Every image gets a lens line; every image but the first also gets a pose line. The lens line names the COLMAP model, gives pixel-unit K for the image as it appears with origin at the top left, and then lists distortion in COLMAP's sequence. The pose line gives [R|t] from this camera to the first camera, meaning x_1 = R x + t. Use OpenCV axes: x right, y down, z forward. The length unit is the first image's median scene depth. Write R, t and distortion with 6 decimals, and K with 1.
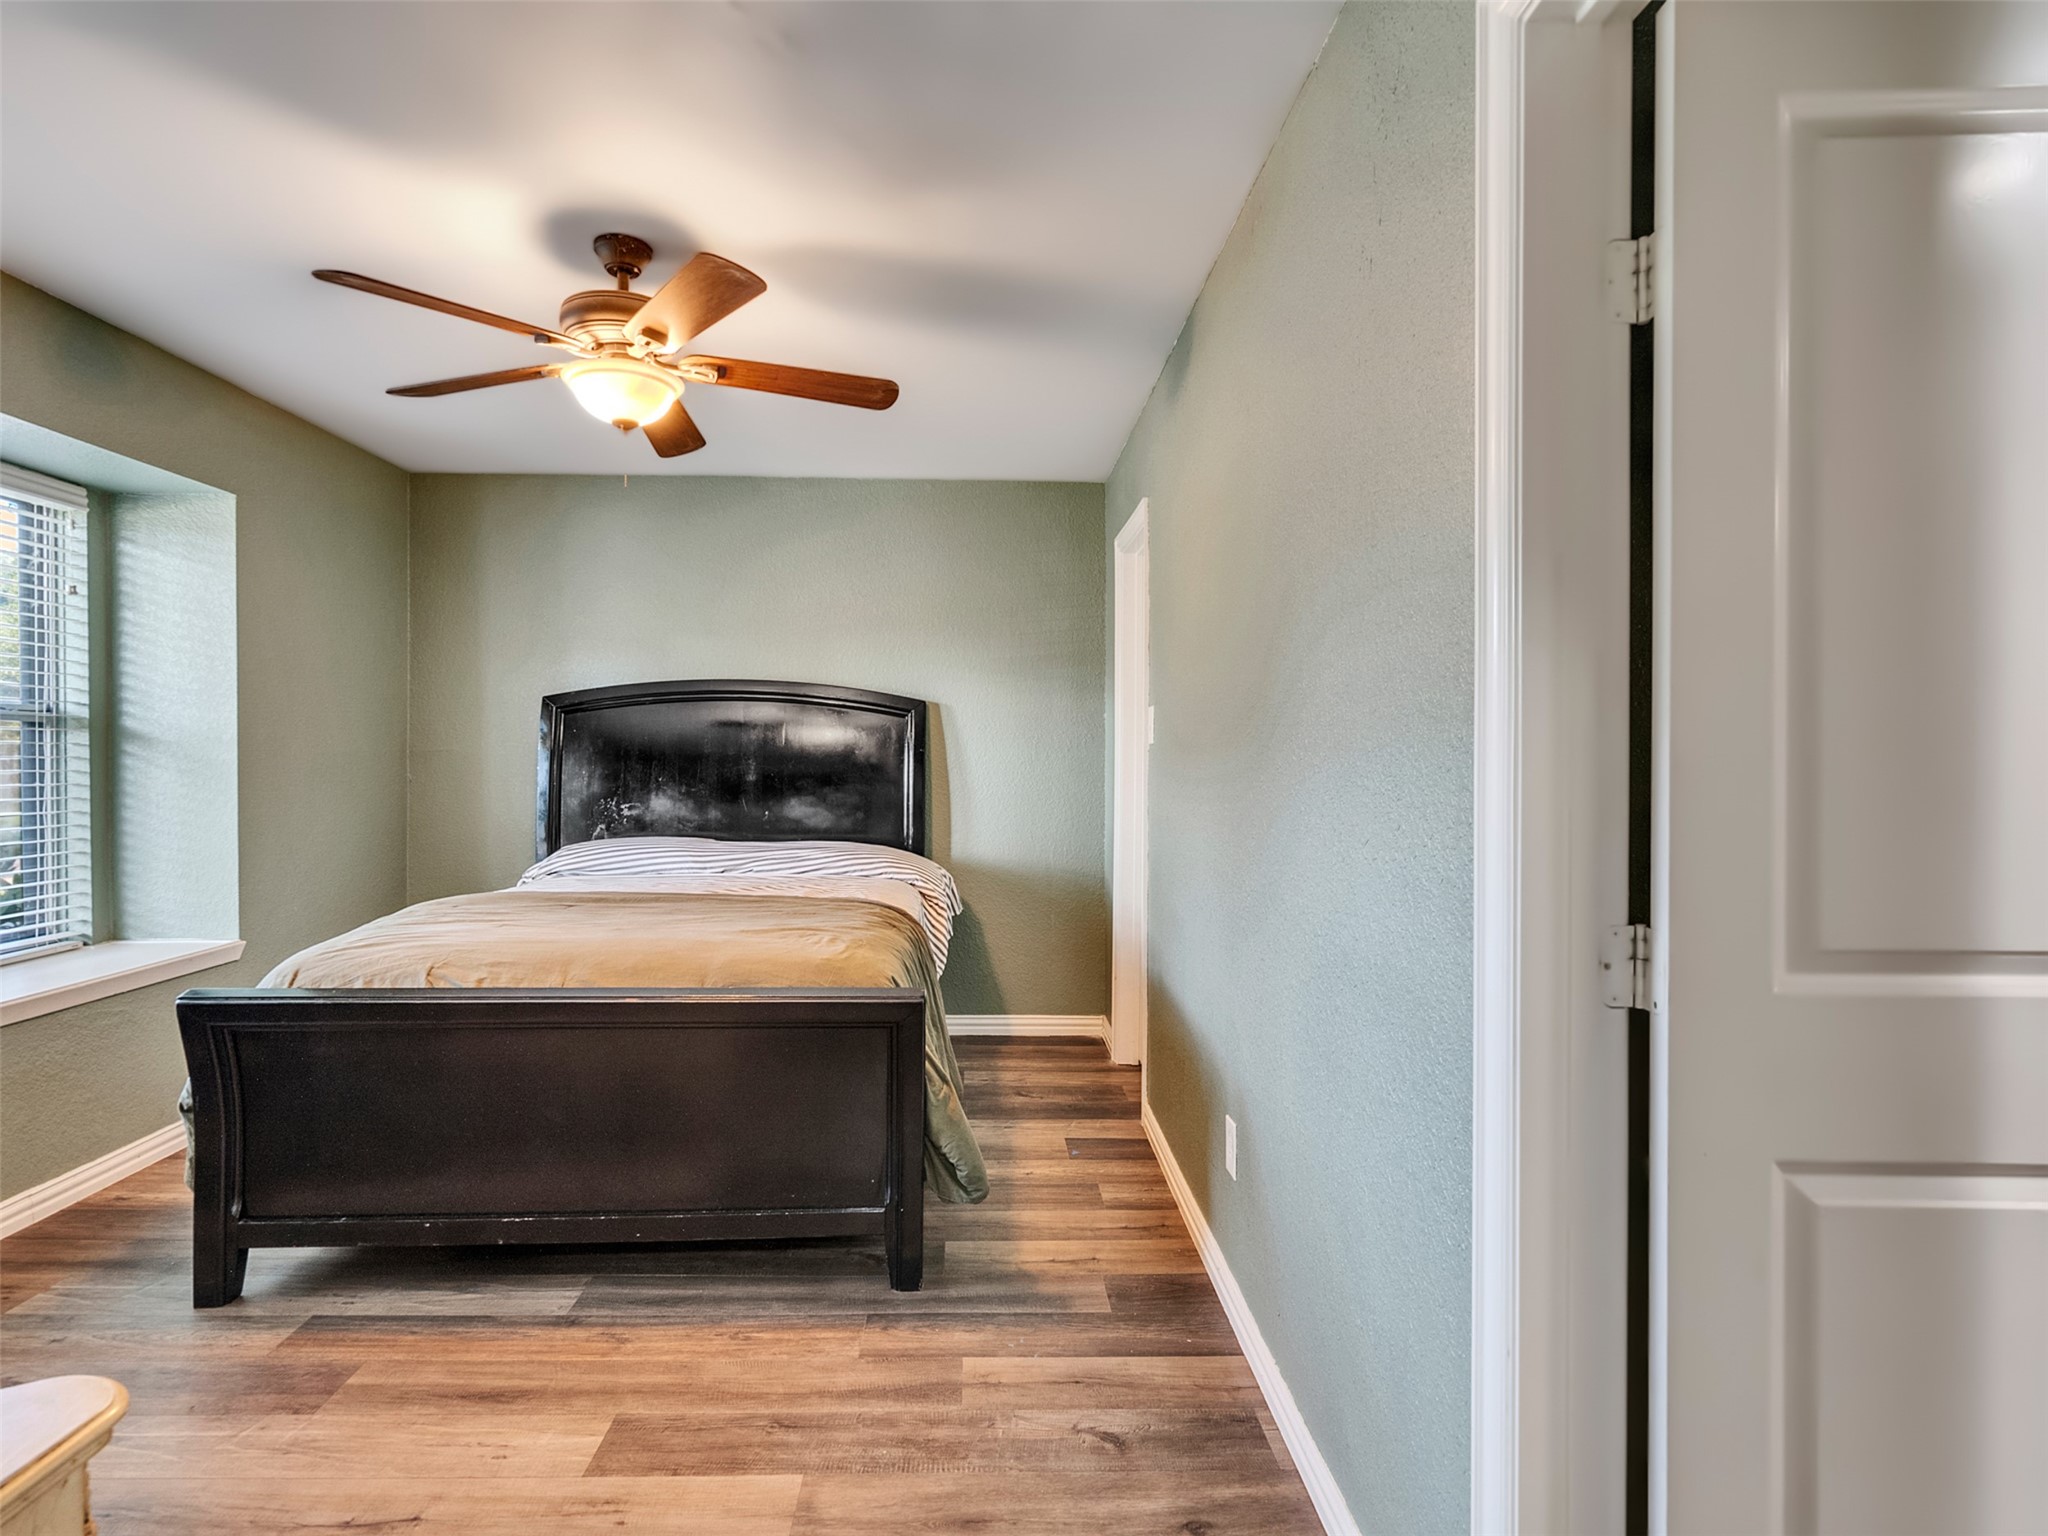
lens RADIAL K [[1073.0, 0, 1015.6], [0, 1073.0, 765.7], [0, 0, 1]] dist [0.003321, 0.002107]
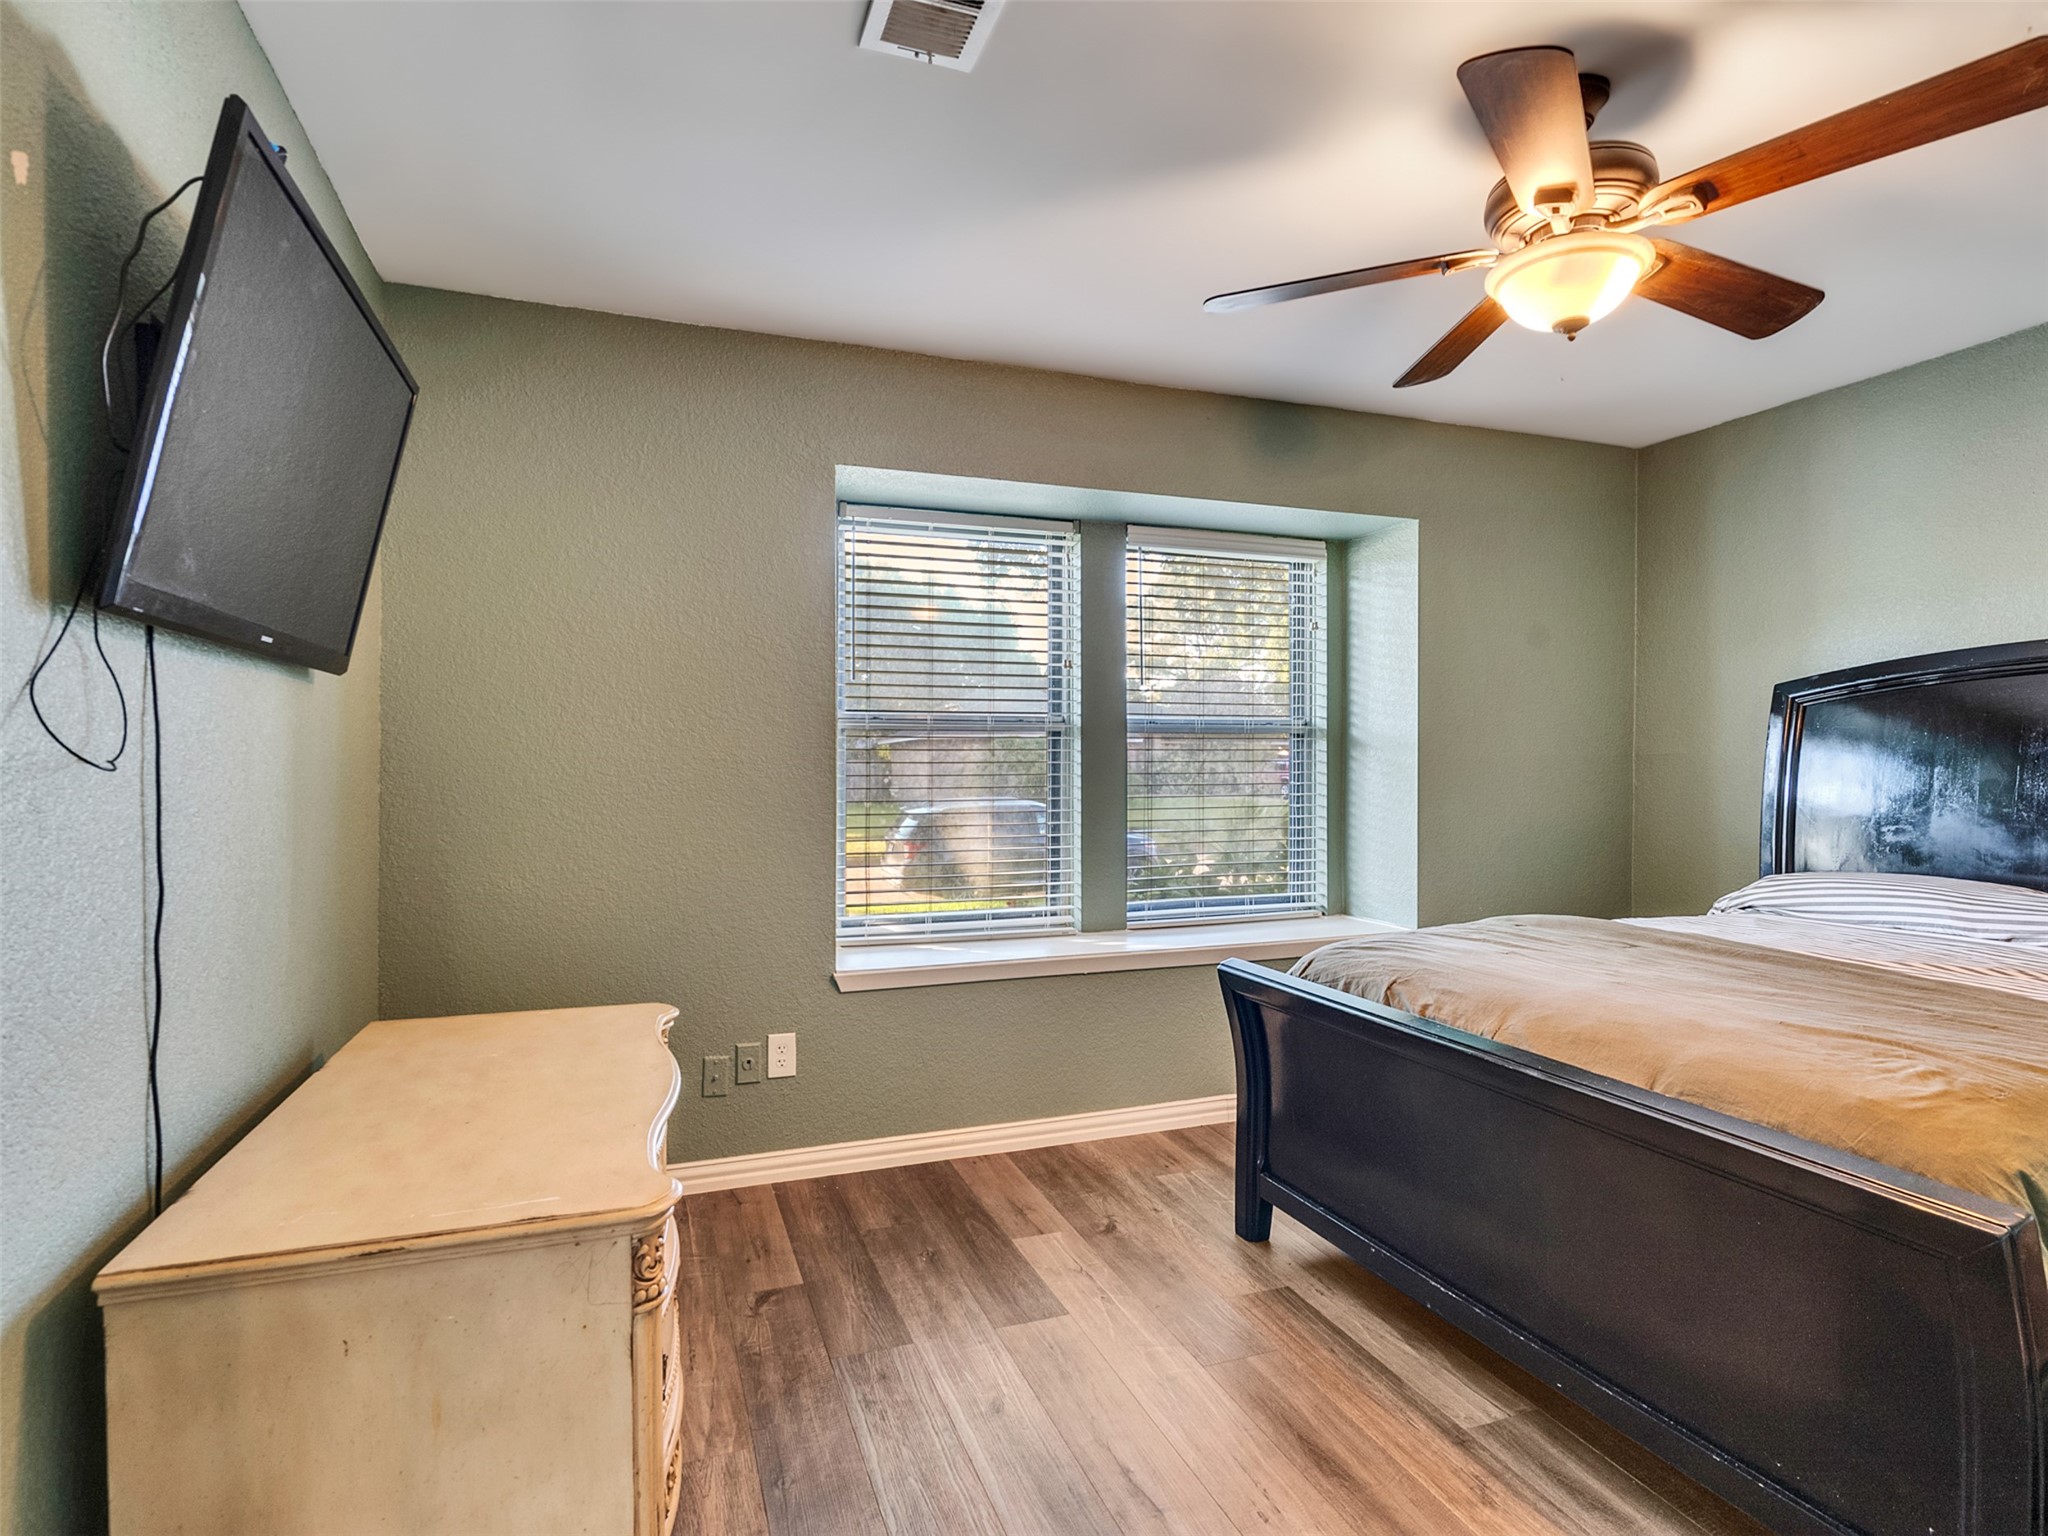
lens RADIAL K [[1073.0, 0, 1019.8], [0, 1073.0, 766.8], [0, 0, 1]] dist [0.003321, 0.002107]
pose [[0.306722, 0.002142, -0.951797, 0.191579], [-0.009183, 0.999958, -0.000709, 0.002256], [0.951755, 0.008958, 0.306728, 0.298708]]
